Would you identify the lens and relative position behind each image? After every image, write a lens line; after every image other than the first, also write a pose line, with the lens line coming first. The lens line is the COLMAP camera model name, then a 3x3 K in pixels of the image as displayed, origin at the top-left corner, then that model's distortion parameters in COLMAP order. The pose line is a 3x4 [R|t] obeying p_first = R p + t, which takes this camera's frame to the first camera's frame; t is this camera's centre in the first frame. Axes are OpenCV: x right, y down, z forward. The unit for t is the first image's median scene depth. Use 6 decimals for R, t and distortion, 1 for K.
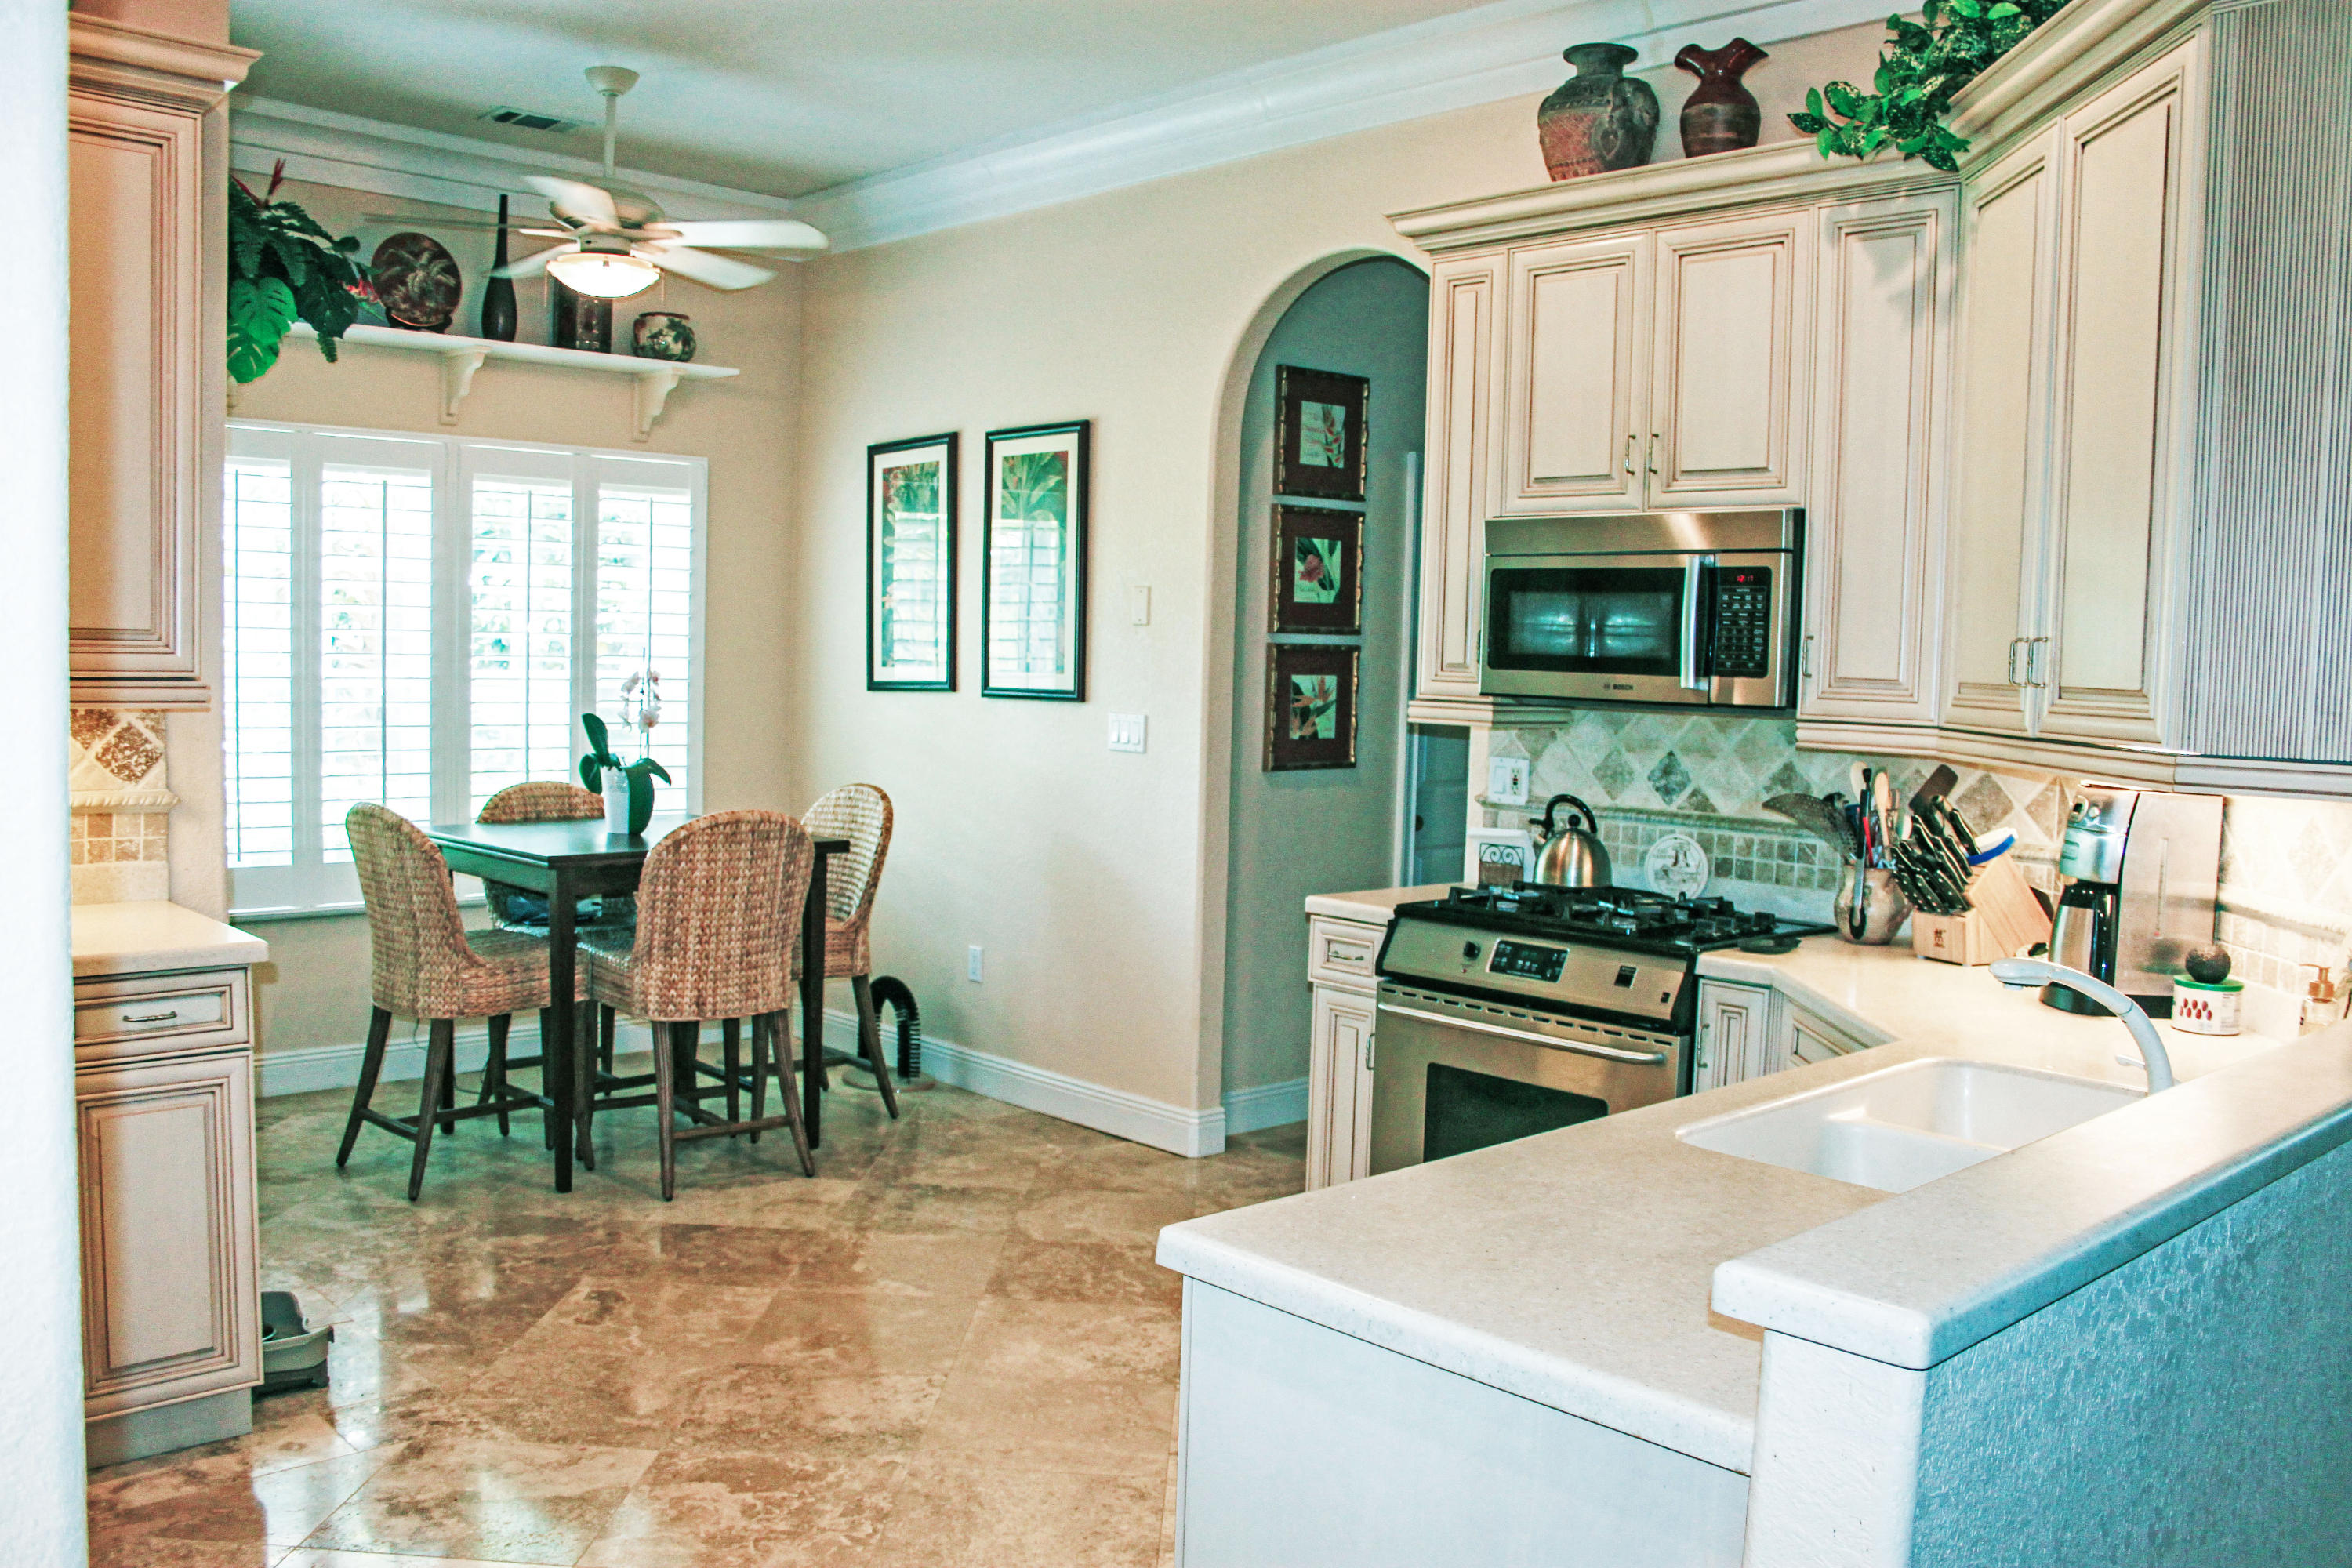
lens RADIAL K [[1958.9, 0, 1177.5], [0, 1958.9, 806.3], [0, 0, 1]] dist [-0.130862, 0.083961]
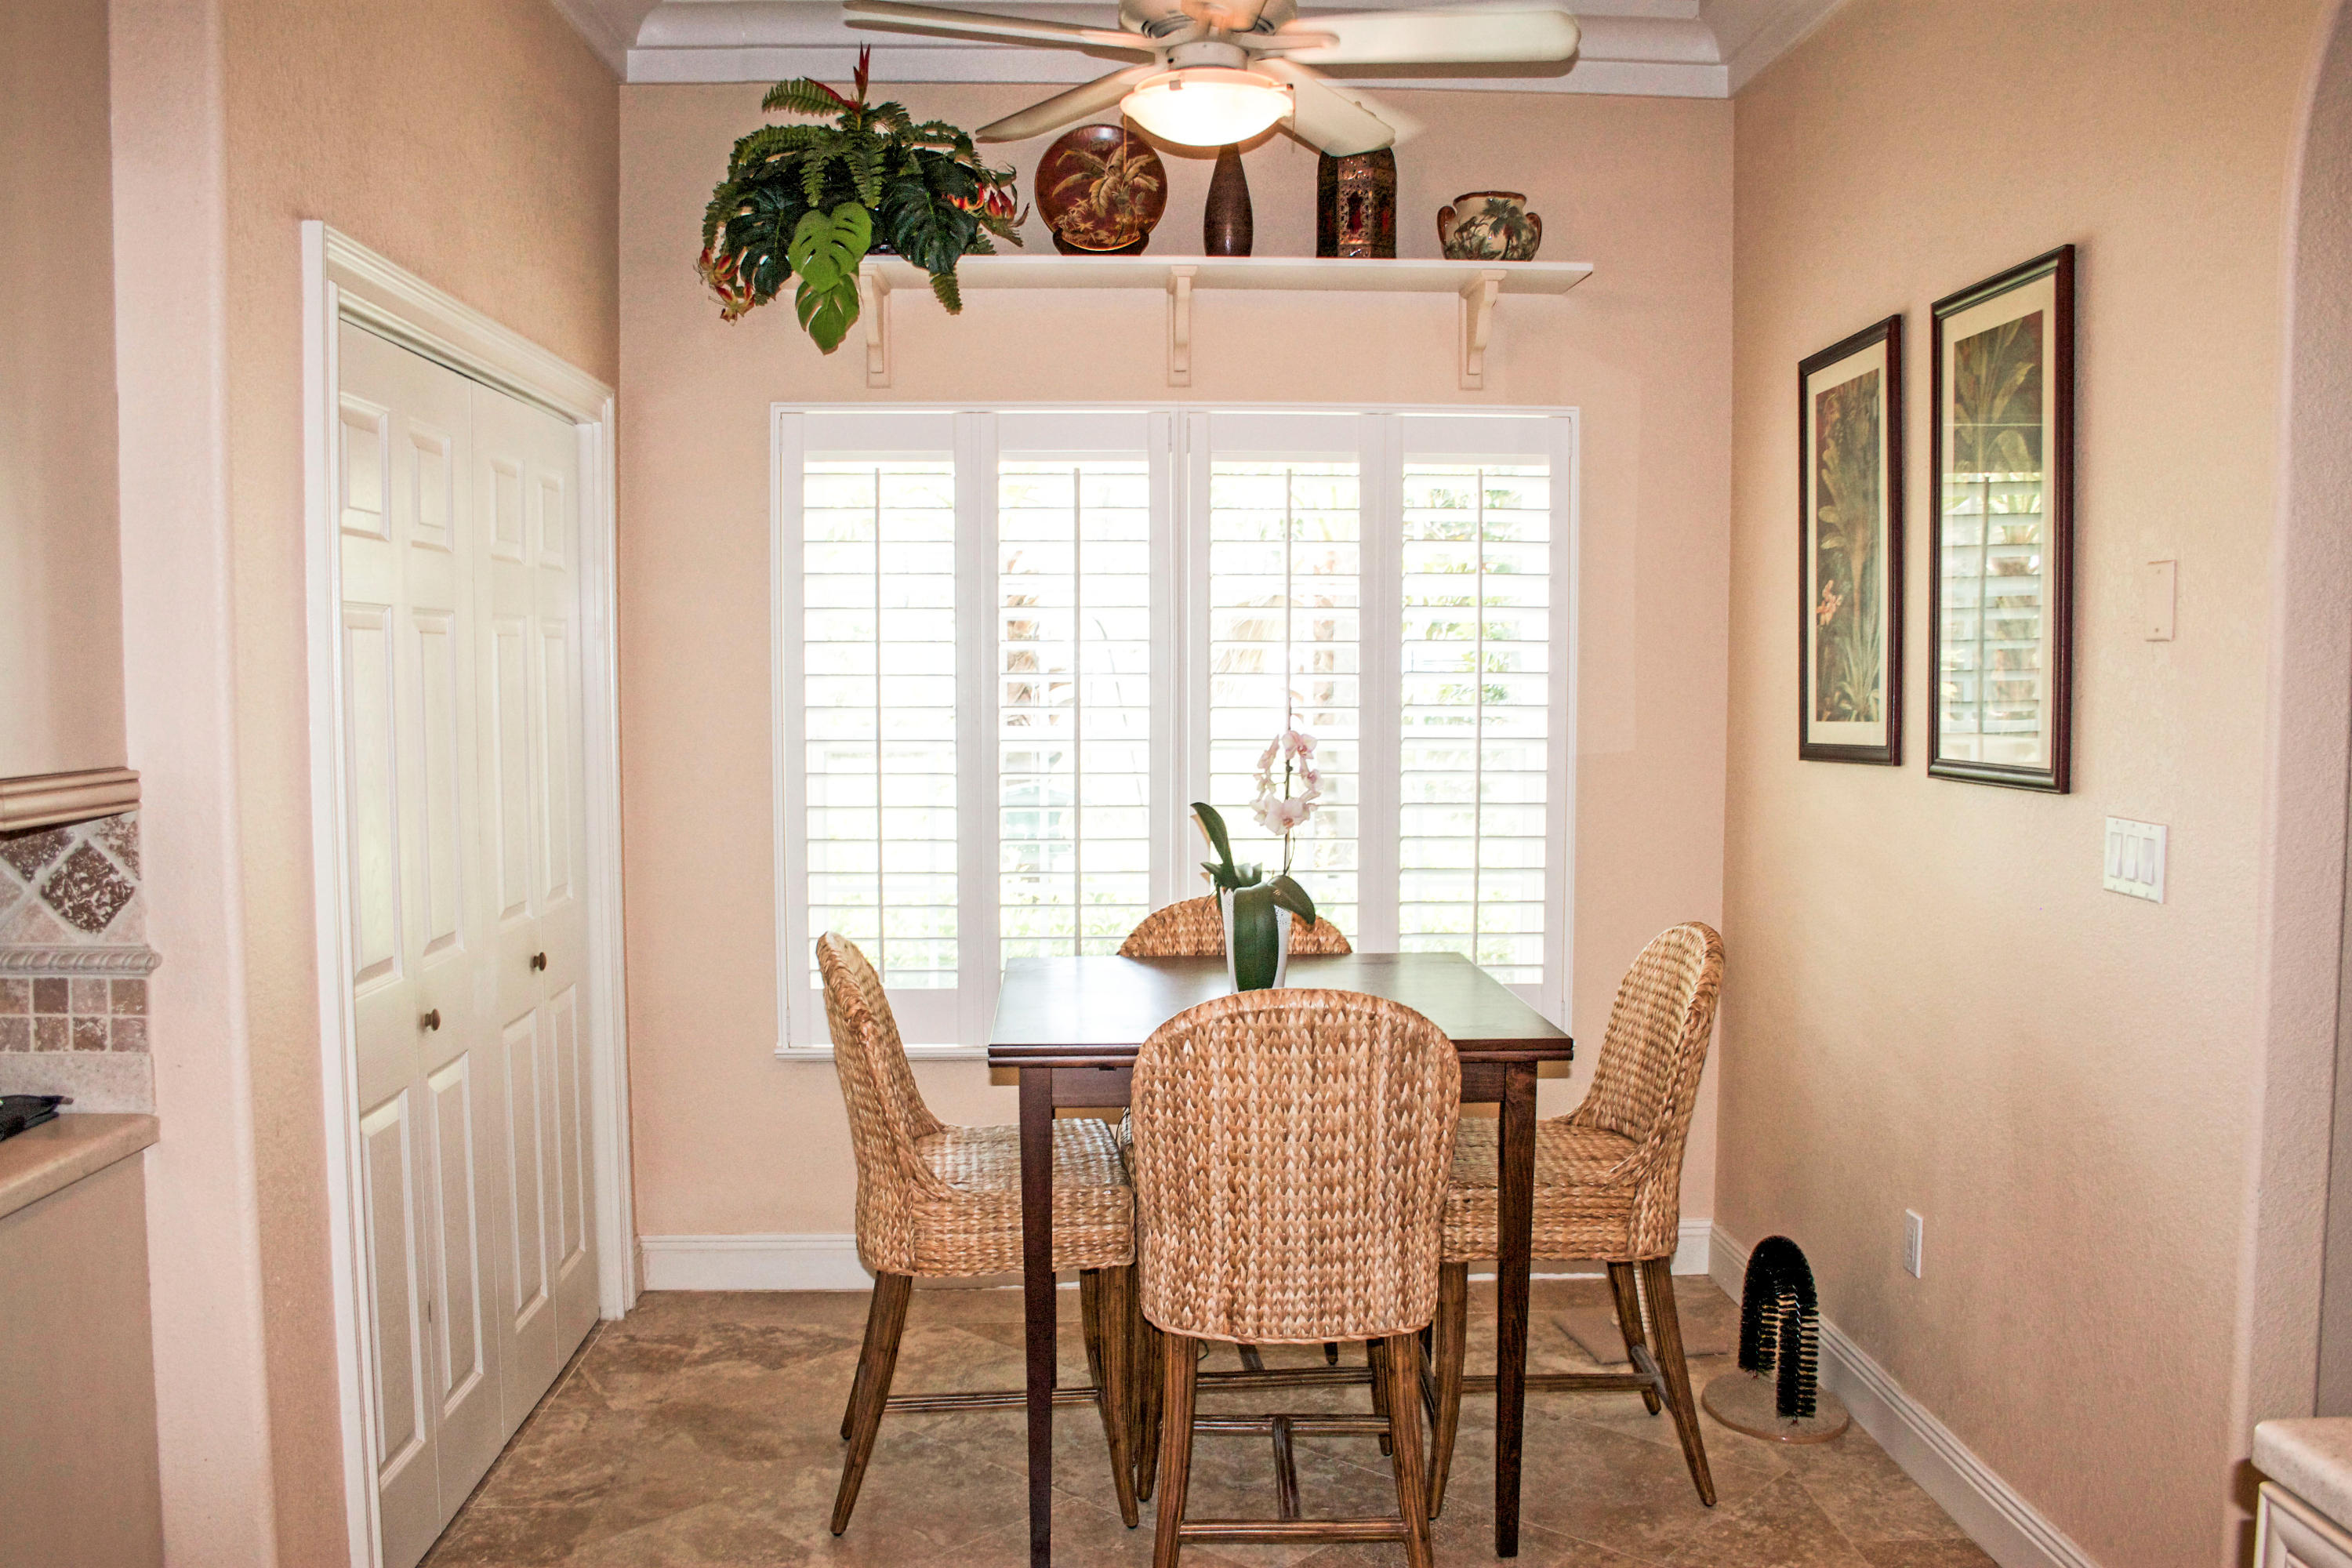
lens RADIAL K [[1958.9, 0, 1177.5], [0, 1958.9, 806.3], [0, 0, 1]] dist [-0.130862, 0.083961]
pose [[0.762299, 0.021213, -0.646878, 0.099251], [-0.031068, 0.999510, -0.003834, -0.041132], [0.646479, 0.023020, 0.762584, 0.468208]]
